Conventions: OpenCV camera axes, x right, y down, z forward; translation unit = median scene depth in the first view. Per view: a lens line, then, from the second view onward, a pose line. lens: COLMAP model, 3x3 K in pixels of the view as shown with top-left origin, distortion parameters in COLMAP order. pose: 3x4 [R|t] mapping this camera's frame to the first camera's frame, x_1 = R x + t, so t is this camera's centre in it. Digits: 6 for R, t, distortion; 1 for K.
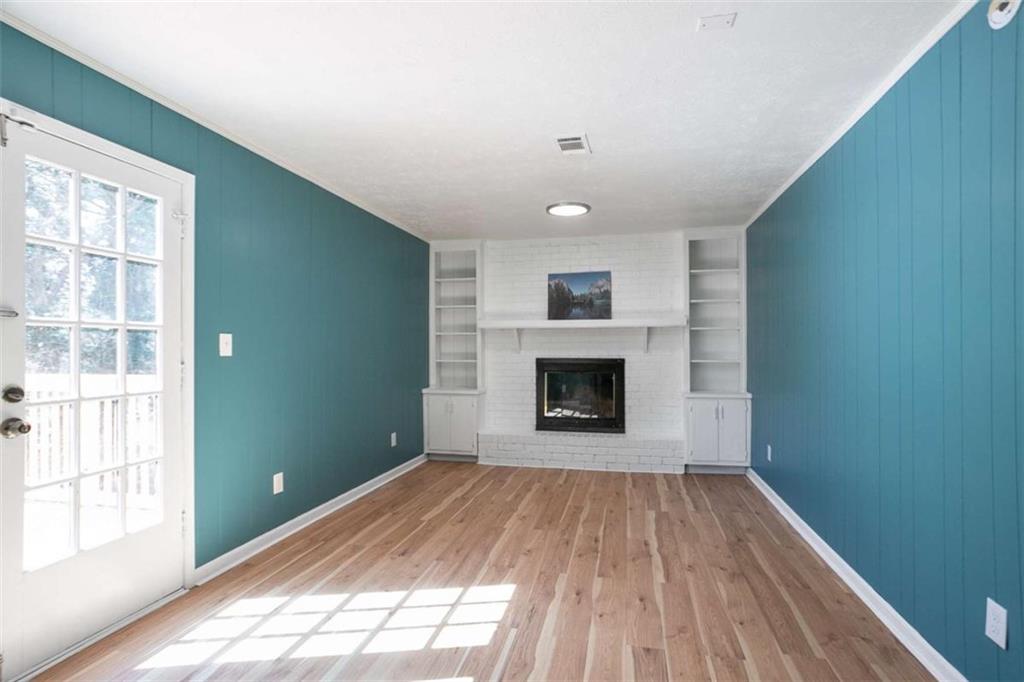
lens RADIAL K [[492.6, 0, 515.8], [0, 492.6, 353.9], [0, 0, 1]] dist [-0.002005, -0.000088]
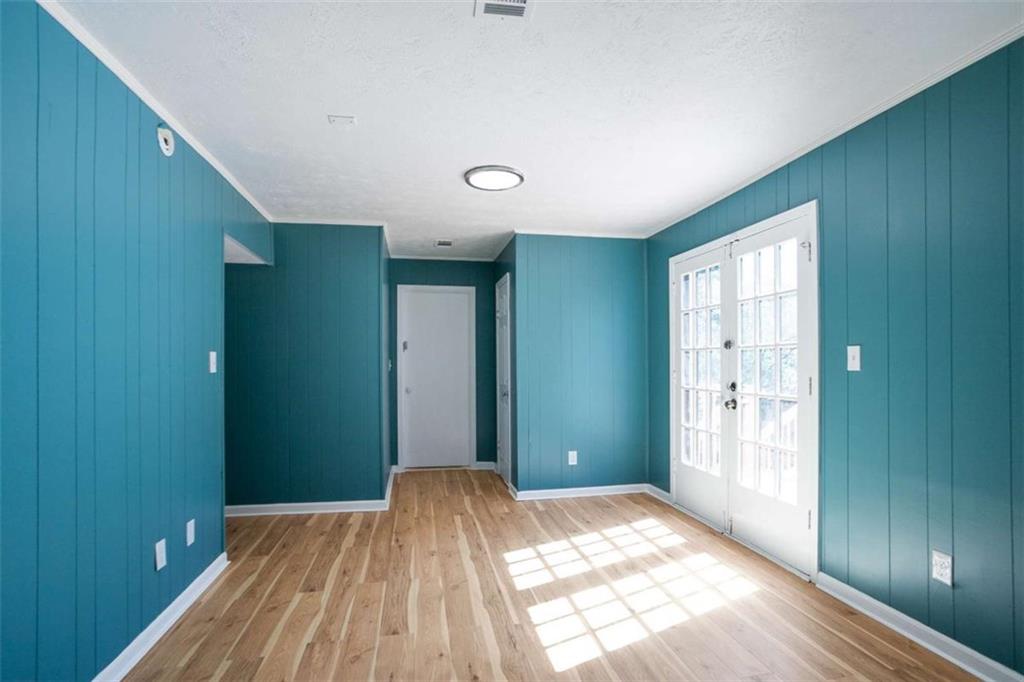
lens RADIAL K [[492.6, 0, 515.8], [0, 492.6, 353.9], [0, 0, 1]] dist [-0.002005, -0.000088]
pose [[-0.910785, -0.002043, -0.412876, 0.441409], [0.000971, 0.999974, -0.007091, -0.025510], [0.412879, -0.006859, -0.910760, 1.963384]]
